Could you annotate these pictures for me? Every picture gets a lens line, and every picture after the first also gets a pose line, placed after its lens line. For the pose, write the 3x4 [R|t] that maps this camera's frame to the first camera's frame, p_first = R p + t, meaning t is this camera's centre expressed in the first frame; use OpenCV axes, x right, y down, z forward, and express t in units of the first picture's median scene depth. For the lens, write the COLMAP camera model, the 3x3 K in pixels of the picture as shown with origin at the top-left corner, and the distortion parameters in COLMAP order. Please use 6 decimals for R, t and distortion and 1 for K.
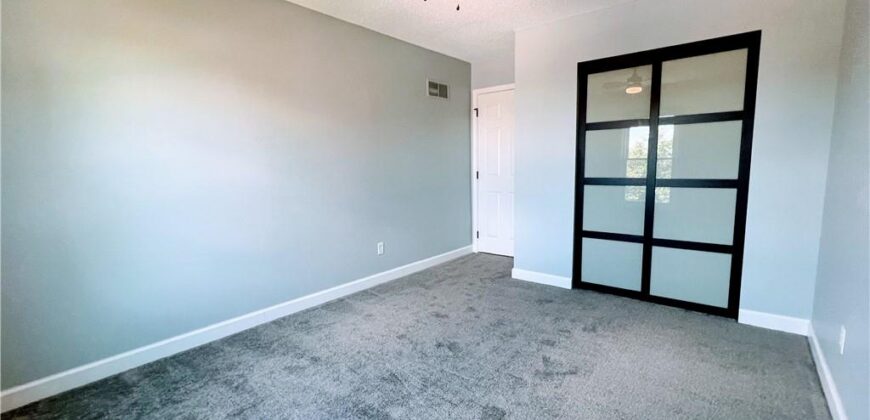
lens RADIAL K [[382.4, 0, 435.0], [0, 382.4, 210.0], [0, 0, 1]] dist [-0.000394, 0.000048]
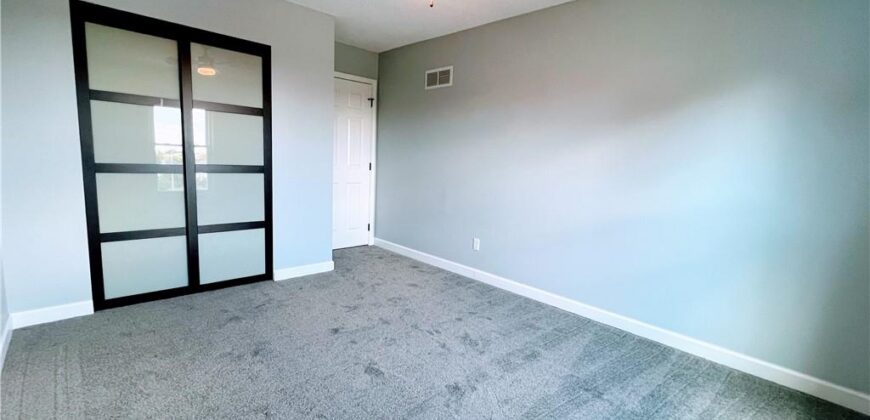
lens RADIAL K [[382.4, 0, 435.0], [0, 382.4, 210.0], [0, 0, 1]] dist [-0.000394, 0.000048]
pose [[0.131187, -0.114826, 0.984685, -0.305808], [0.075504, 0.991542, 0.105566, -0.025293], [-0.988478, 0.060499, 0.138747, 0.275767]]
